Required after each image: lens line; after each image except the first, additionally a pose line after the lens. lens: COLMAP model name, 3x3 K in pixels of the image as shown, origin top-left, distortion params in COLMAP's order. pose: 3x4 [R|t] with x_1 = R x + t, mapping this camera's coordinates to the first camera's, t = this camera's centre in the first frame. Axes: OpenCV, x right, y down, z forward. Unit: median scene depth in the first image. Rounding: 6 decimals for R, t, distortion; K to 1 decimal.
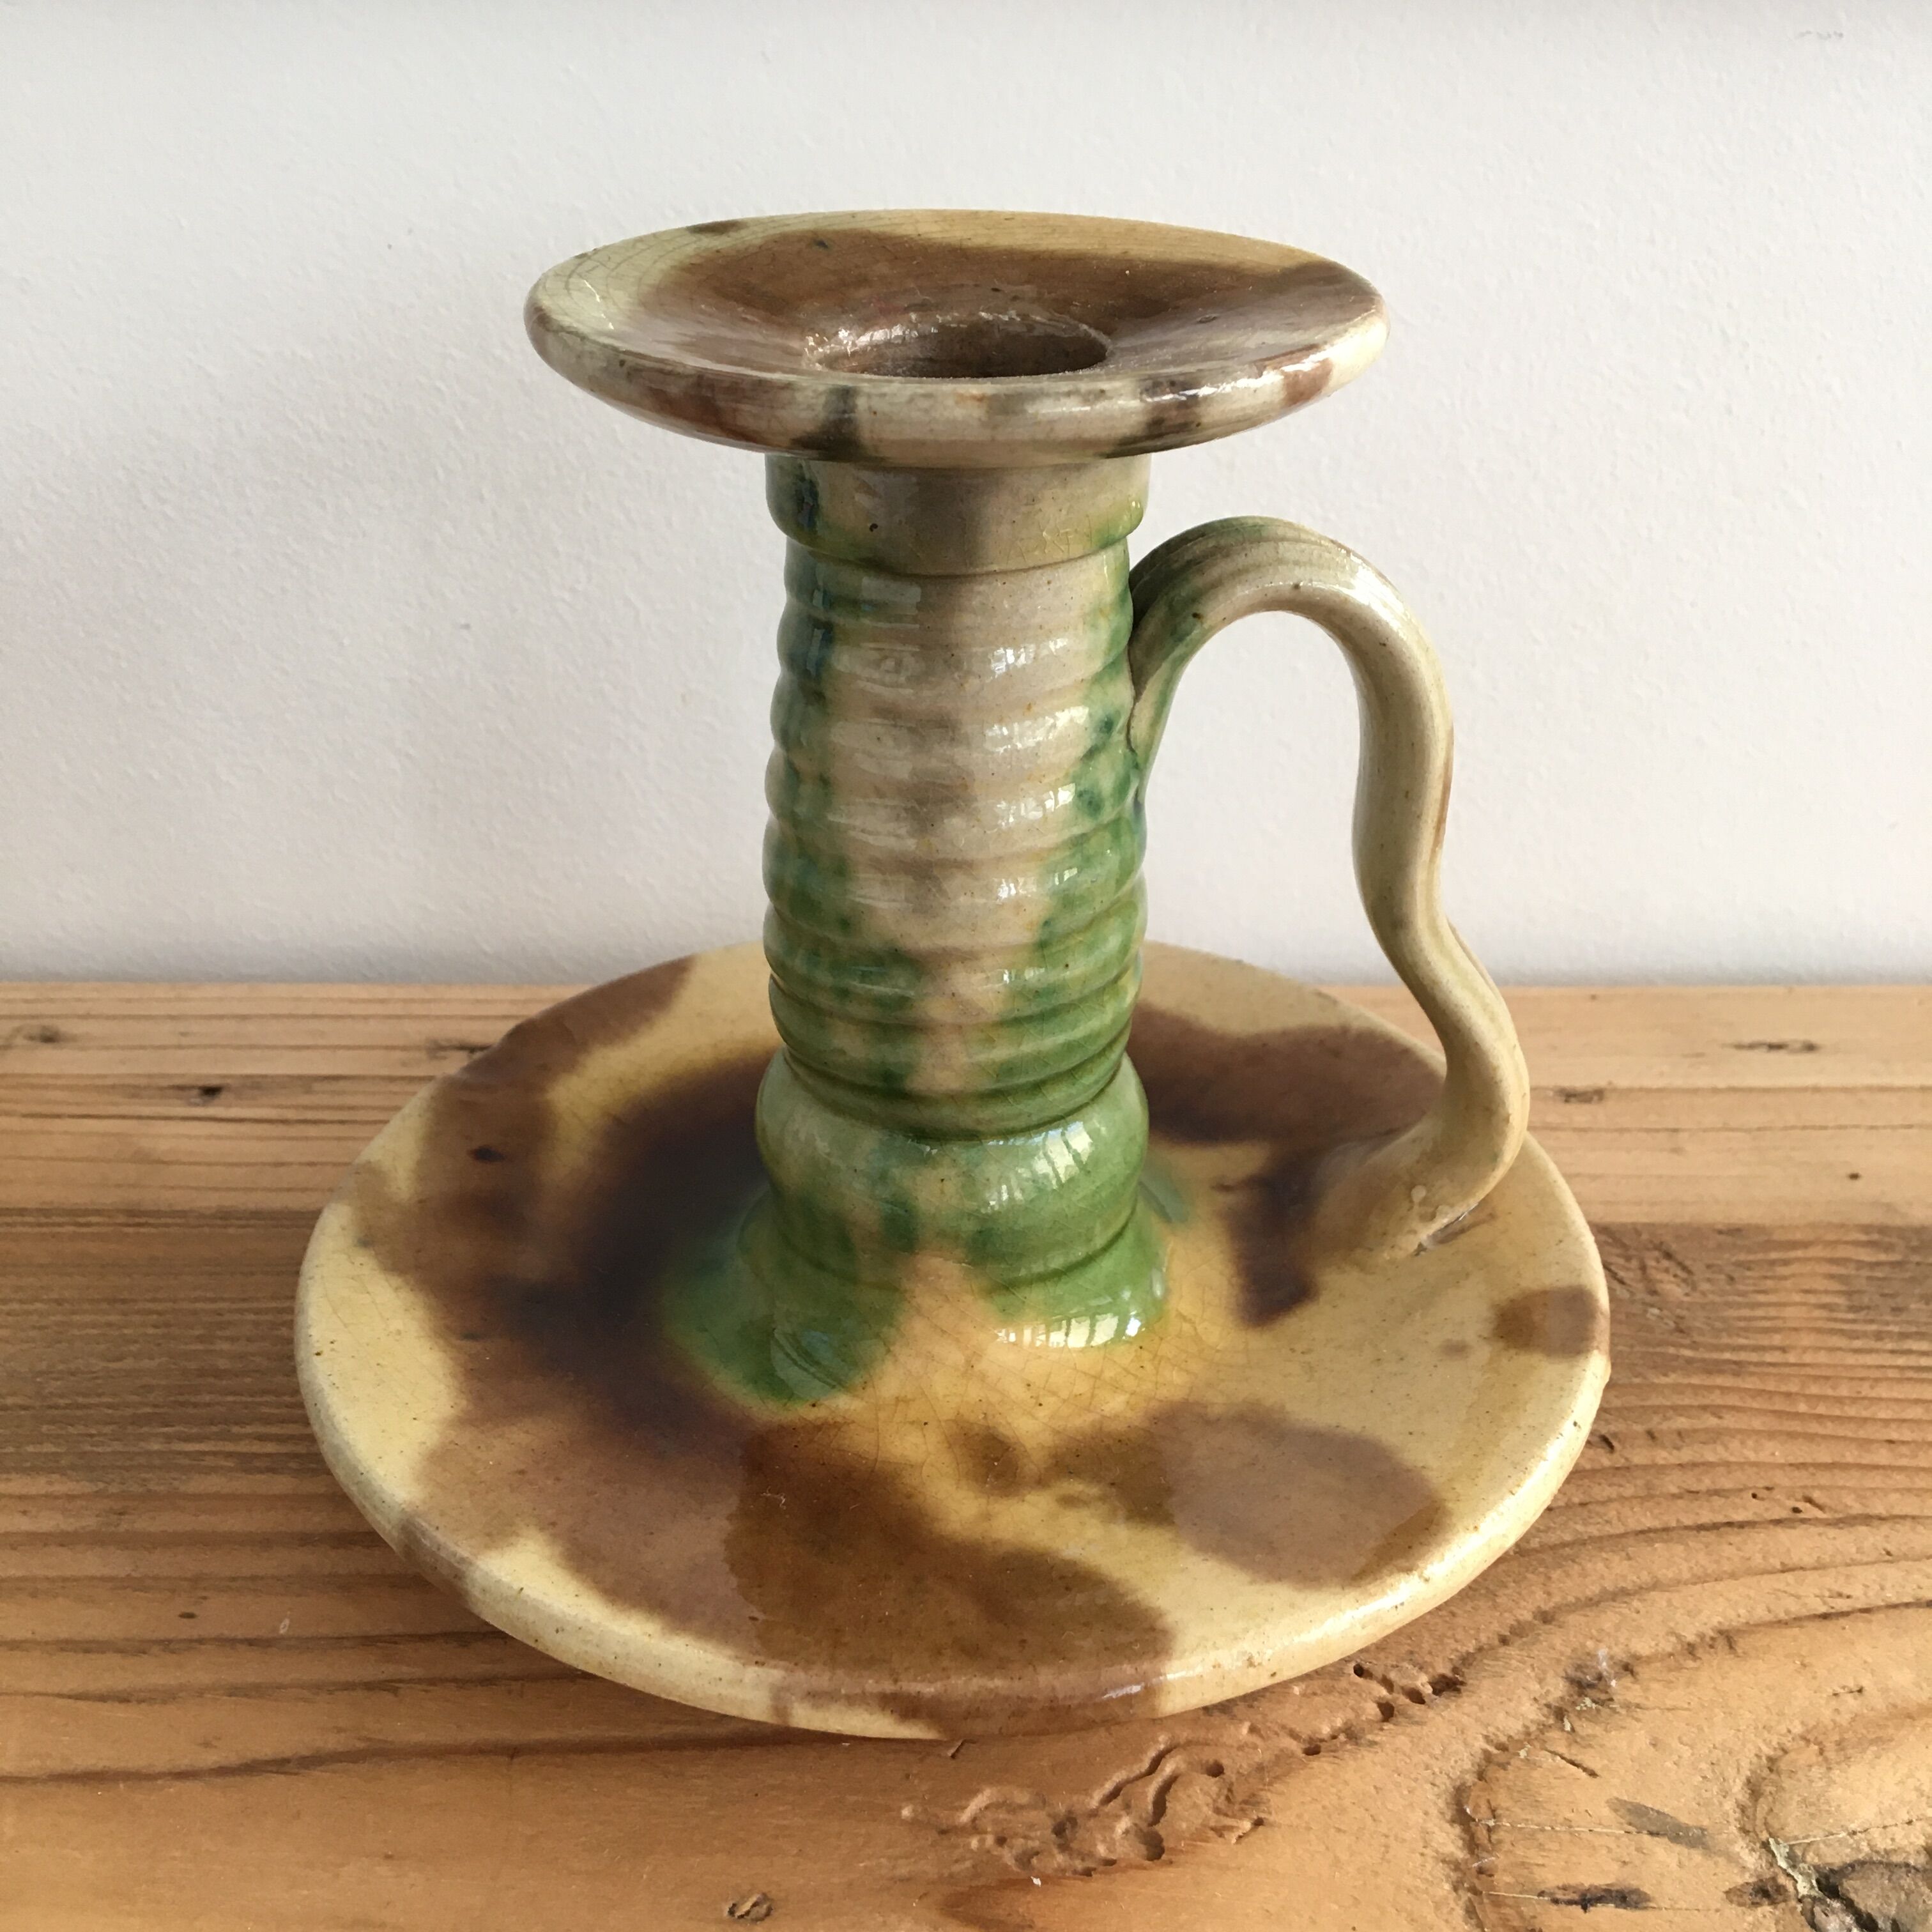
lens RADIAL K [[2199.3, 0, 960.4], [0, 2199.3, 969.0], [0, 0, 1]] dist [0.016199, 0.000000]
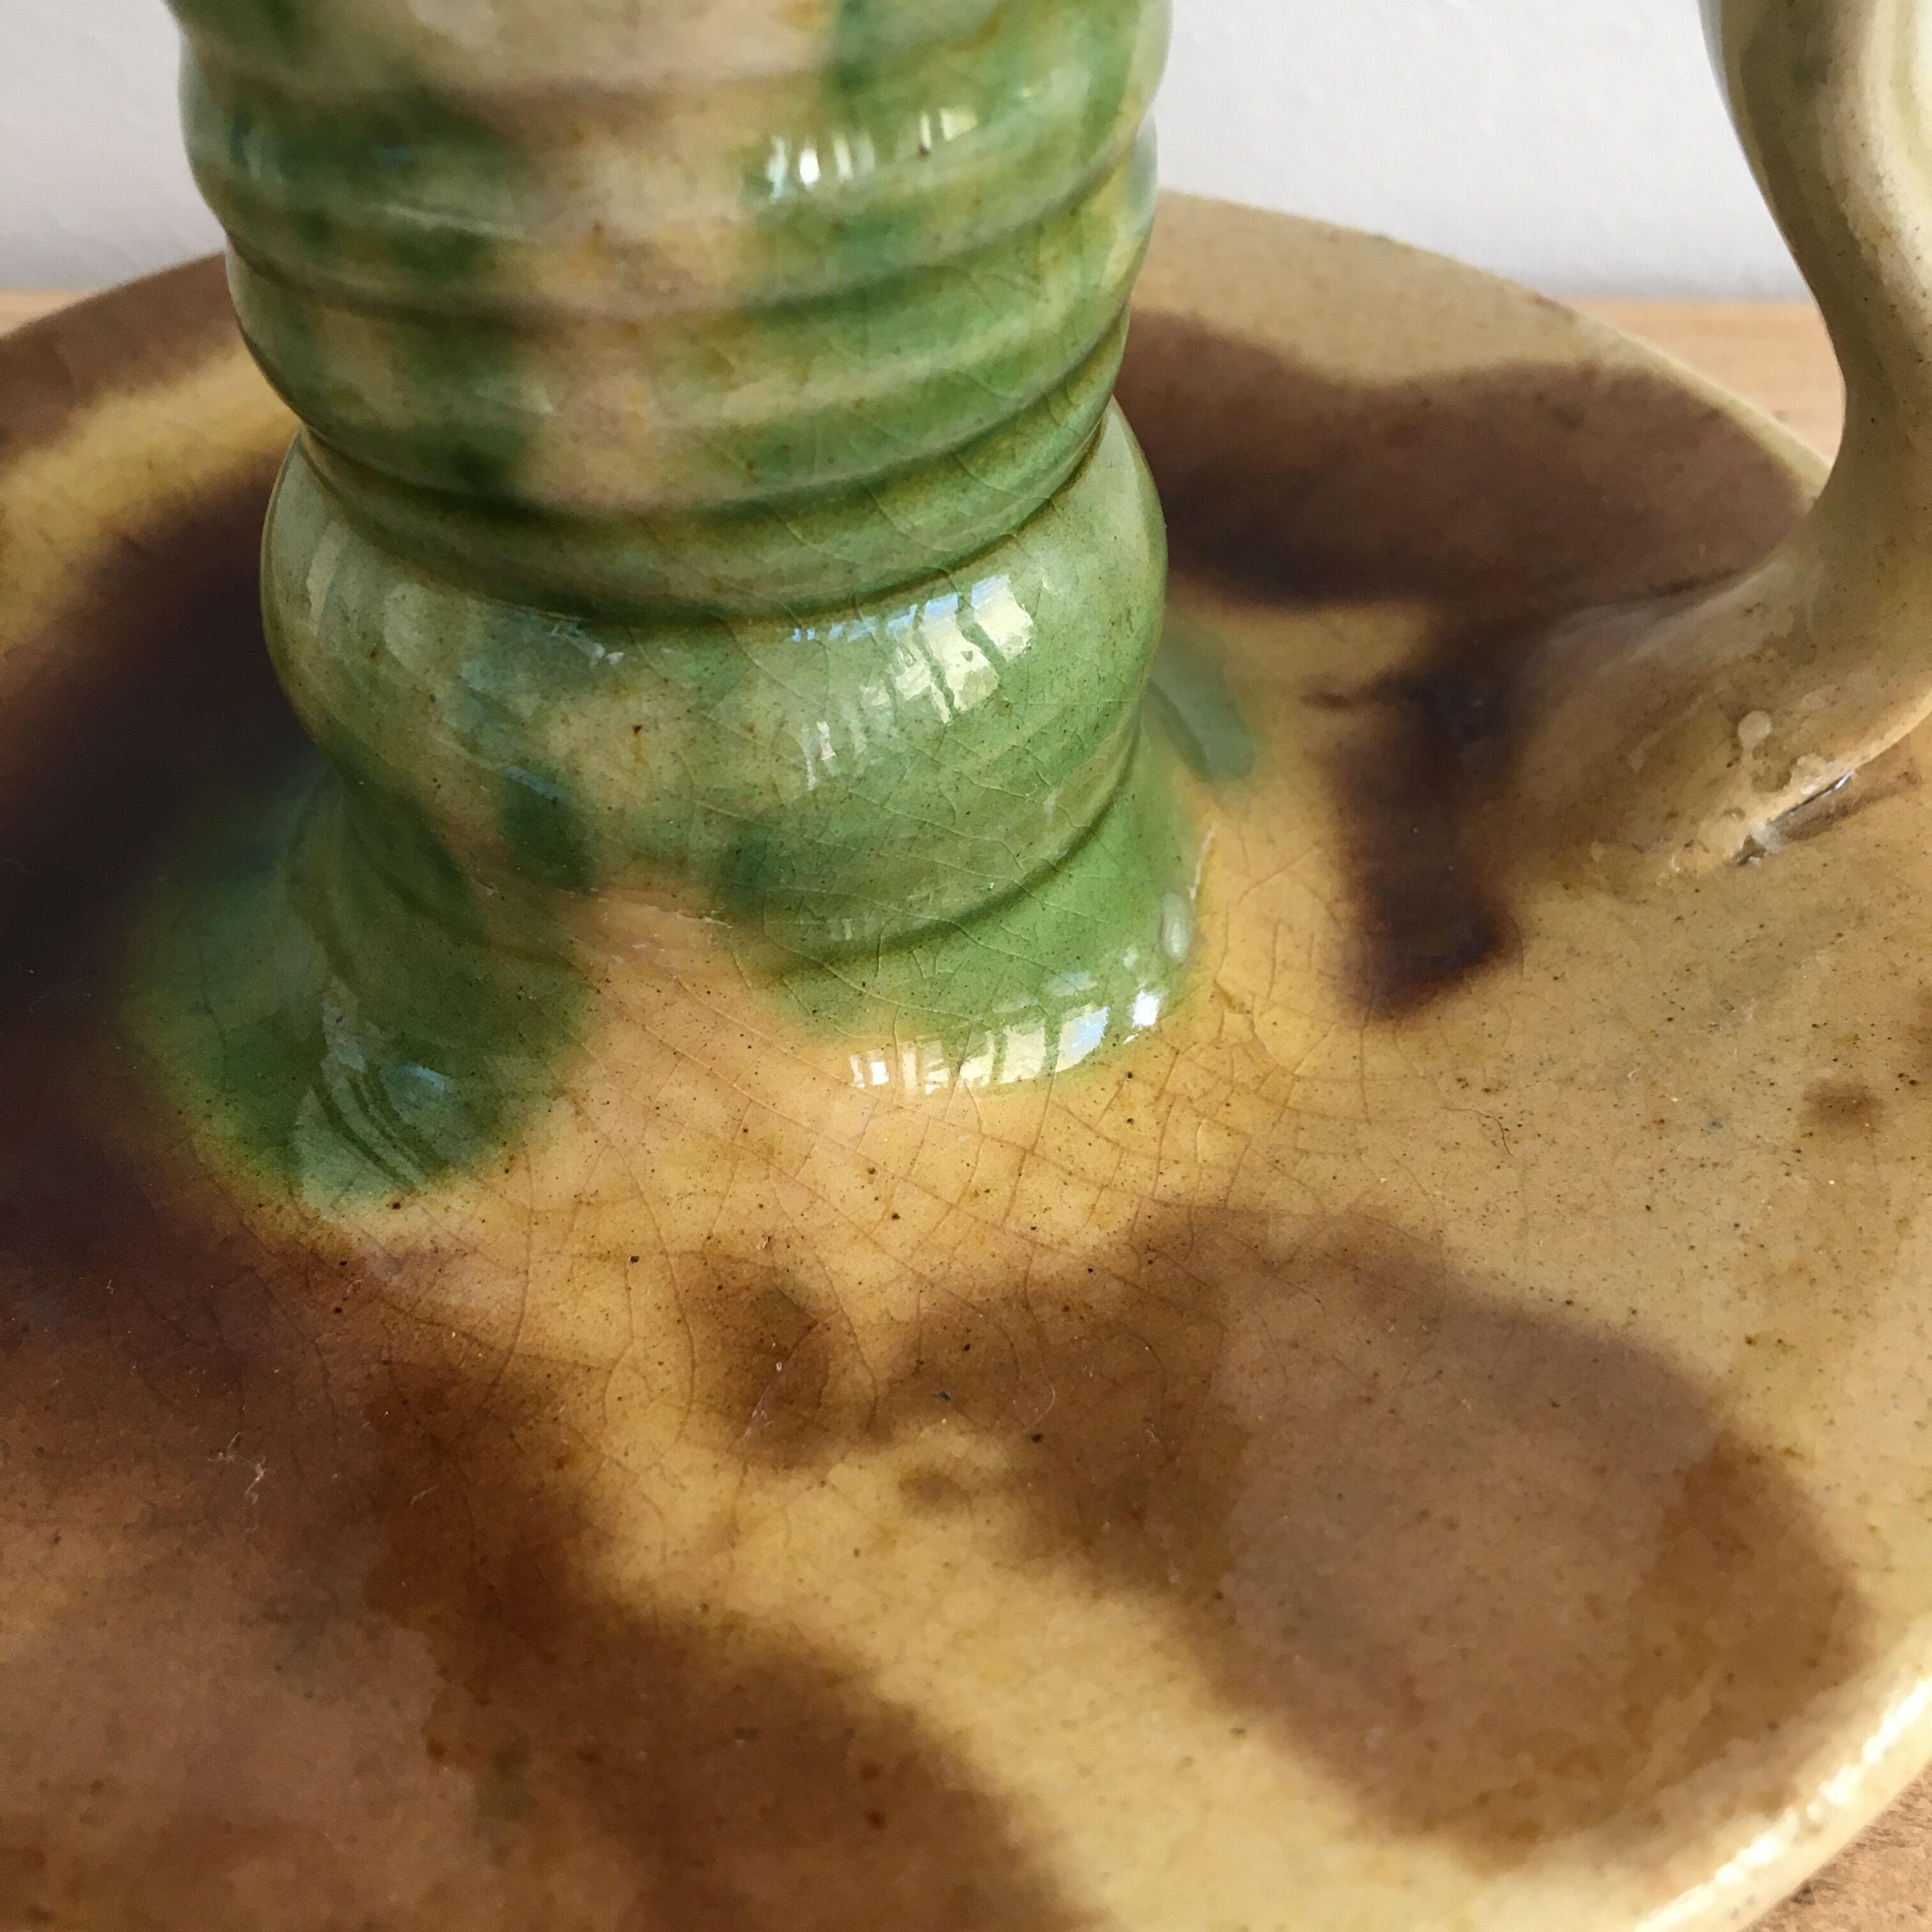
lens RADIAL K [[2199.3, 0, 937.3], [0, 2199.3, 981.7], [0, 0, 1]] dist [0.016199, 0.000000]
pose [[0.998675, 0.018818, -0.047906, 0.065911], [-0.004671, 0.960058, 0.279763, 0.026448], [0.051257, -0.279169, 0.958873, 0.586158]]
